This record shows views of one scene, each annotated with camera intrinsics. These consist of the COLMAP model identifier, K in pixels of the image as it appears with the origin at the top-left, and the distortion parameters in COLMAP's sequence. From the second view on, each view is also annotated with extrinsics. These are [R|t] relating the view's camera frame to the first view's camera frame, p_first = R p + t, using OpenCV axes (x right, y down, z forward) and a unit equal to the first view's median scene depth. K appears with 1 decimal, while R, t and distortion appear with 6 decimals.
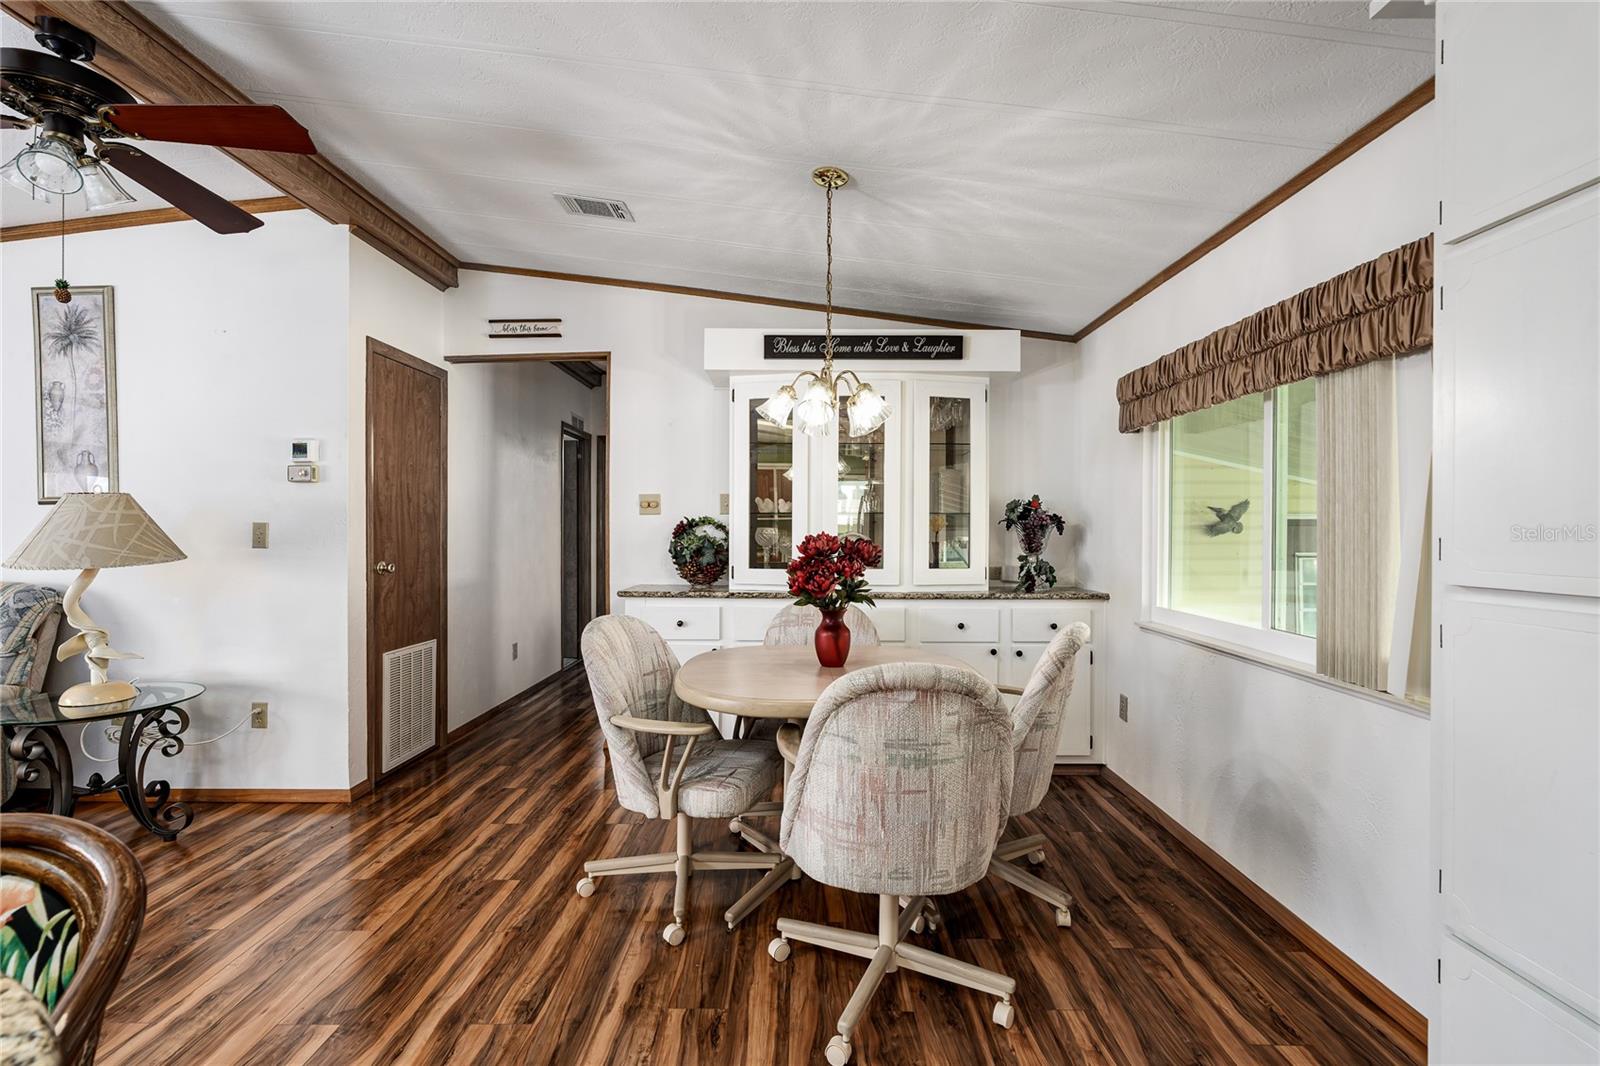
lens RADIAL K [[721.5, 0, 800.0], [0, 721.5, 533.0], [0, 0, 1]] dist [-0.002728, -0.000105]
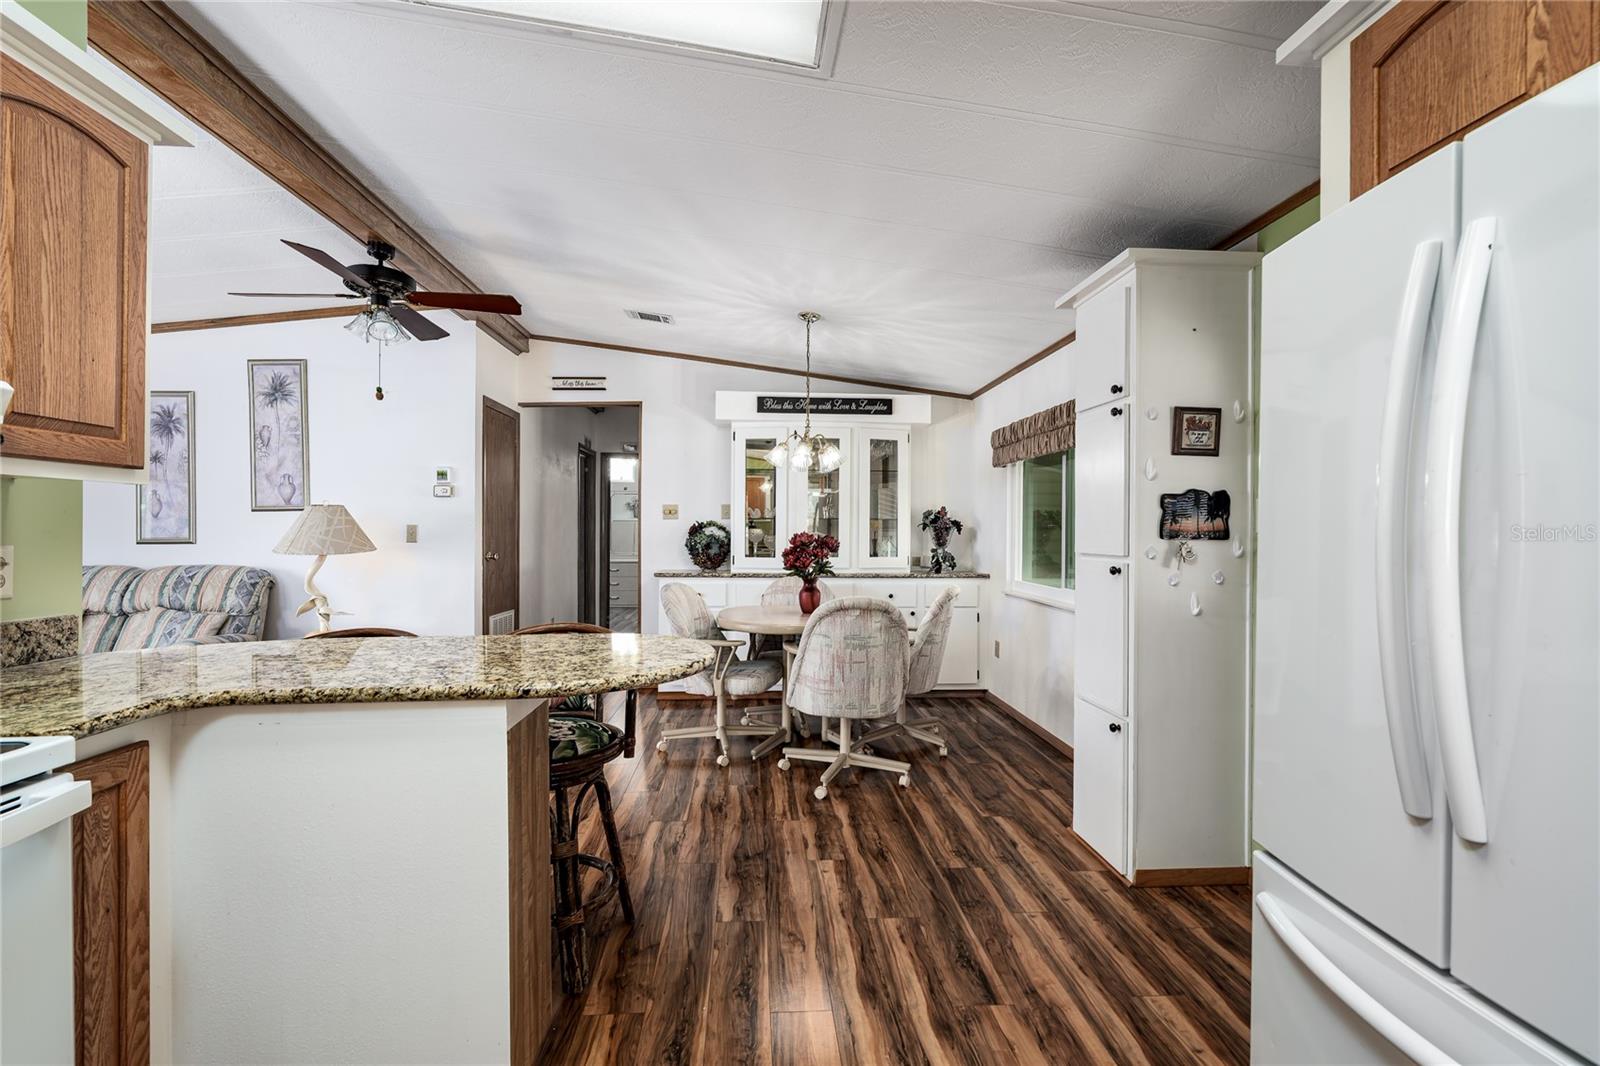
lens RADIAL K [[727.4, 0, 794.6], [0, 727.4, 530.7], [0, 0, 1]] dist [-0.001360, -0.000029]
pose [[0.997749, 0.002026, 0.067033, -0.079300], [-0.001731, 0.999989, -0.004451, 0.003093], [-0.067041, 0.004325, 0.997741, -0.513009]]
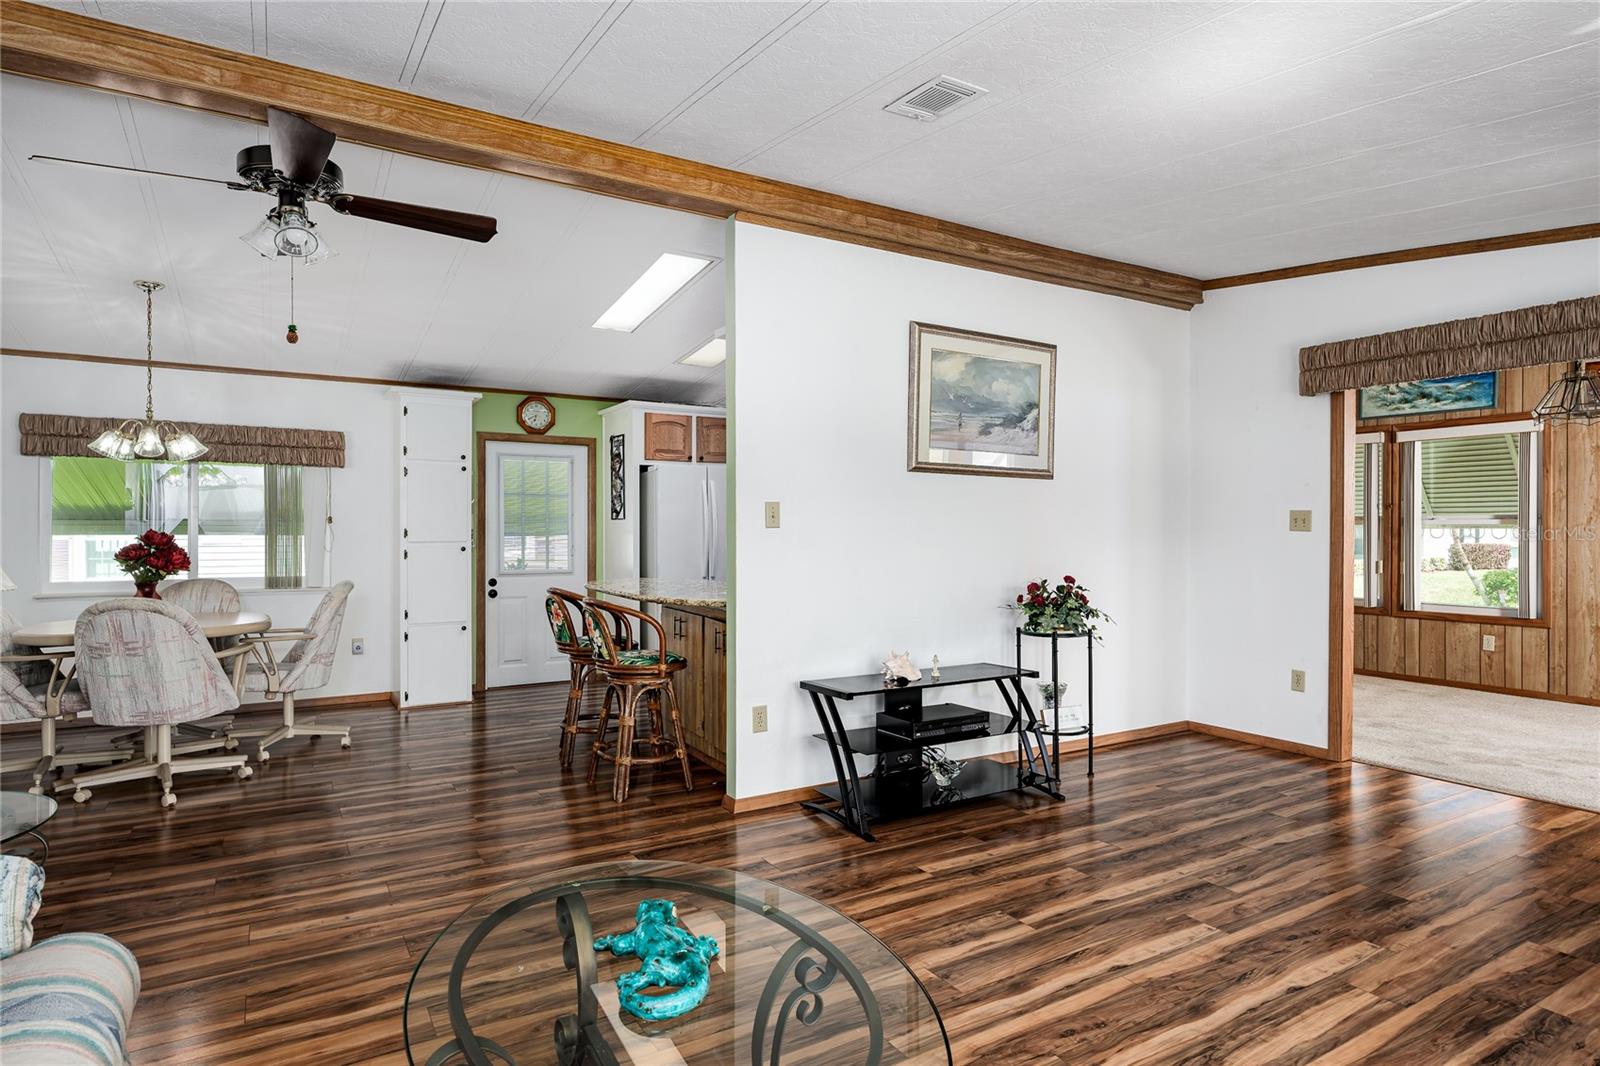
lens RADIAL K [[864.5, 0, 800.0], [0, 864.5, 533.0], [0, 0, 1]] dist [0.000011, 0.000557]
pose [[-0.526887, -0.003454, 0.849928, -1.664268], [0.001478, 0.999987, 0.004980, -0.000108], [-0.849934, 0.003880, -0.526875, 0.633822]]
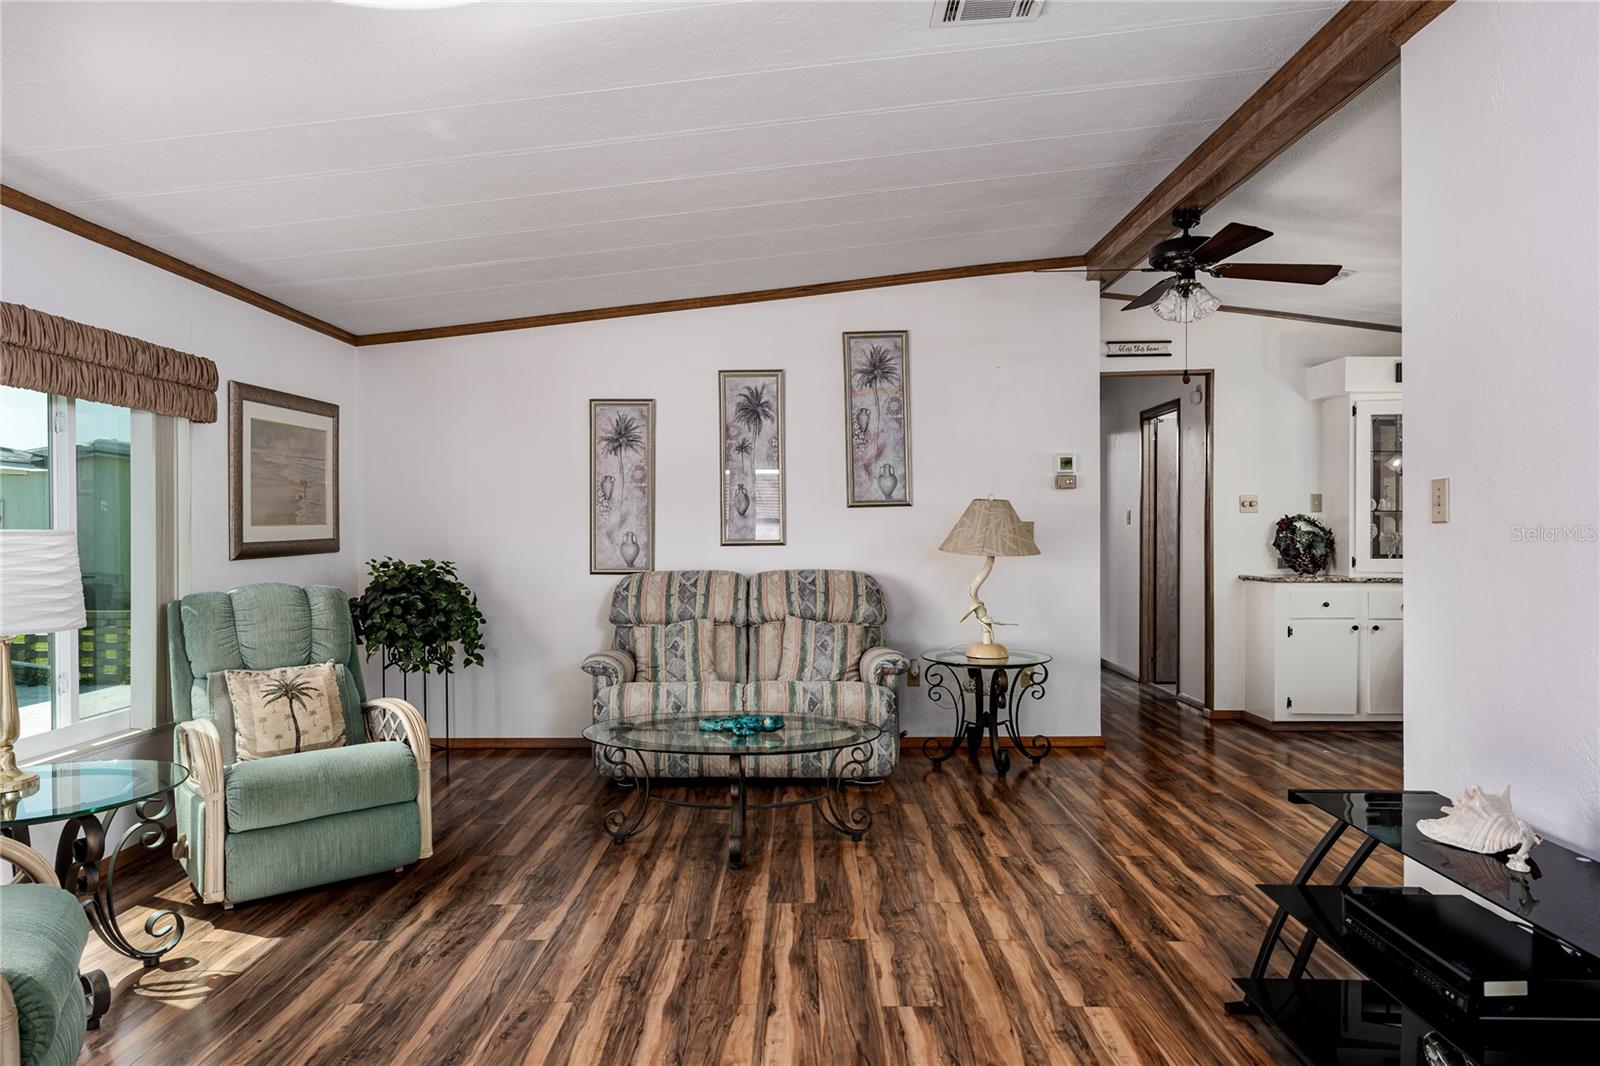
lens RADIAL K [[1058.7, 0, 800.0], [0, 1058.7, 533.0], [0, 0, 1]] dist [0.008559, 0.001471]
pose [[0.999944, -0.004273, 0.009701, -1.162005], [0.004269, 0.999991, 0.000463, 0.002846], [-0.009703, -0.000422, 0.999953, -0.821776]]
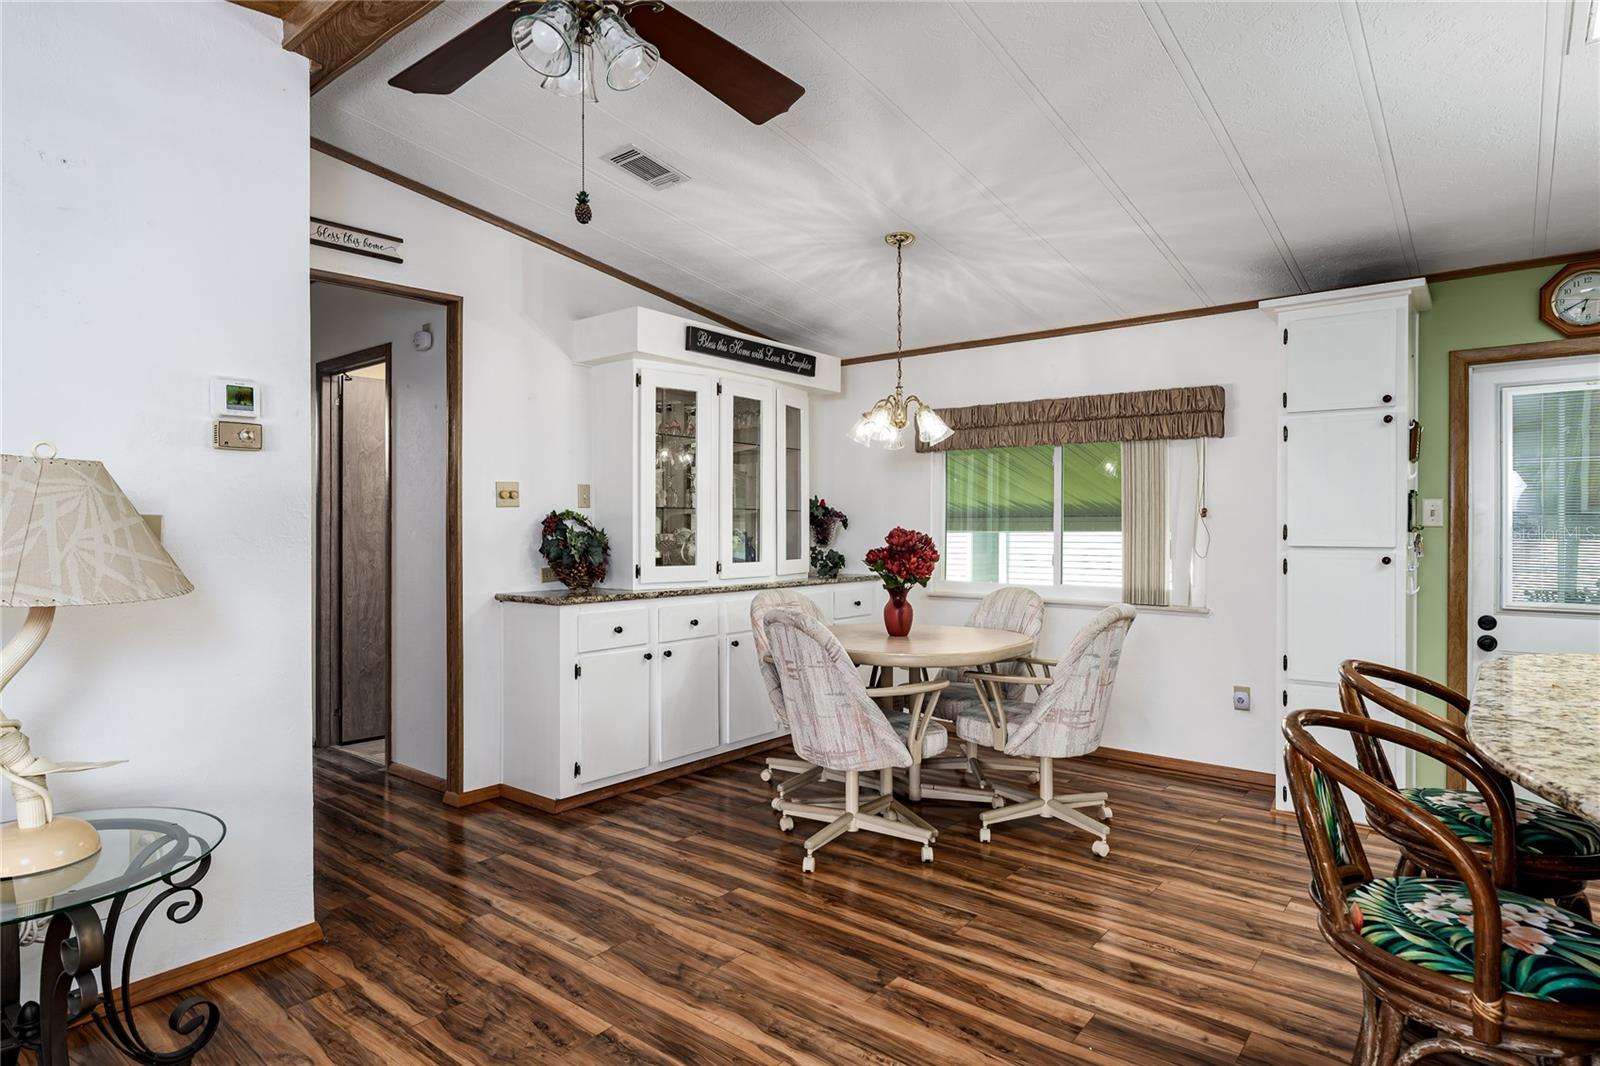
lens RADIAL K [[884.5, 0, 803.3], [0, 884.5, 529.9], [0, 0, 1]] dist [-0.004165, 0.000354]
pose [[0.621913, -0.006176, 0.783062, -0.977584], [0.004636, 0.999980, 0.004205, -0.002955], [-0.783073, 0.001015, 0.621930, 0.149925]]
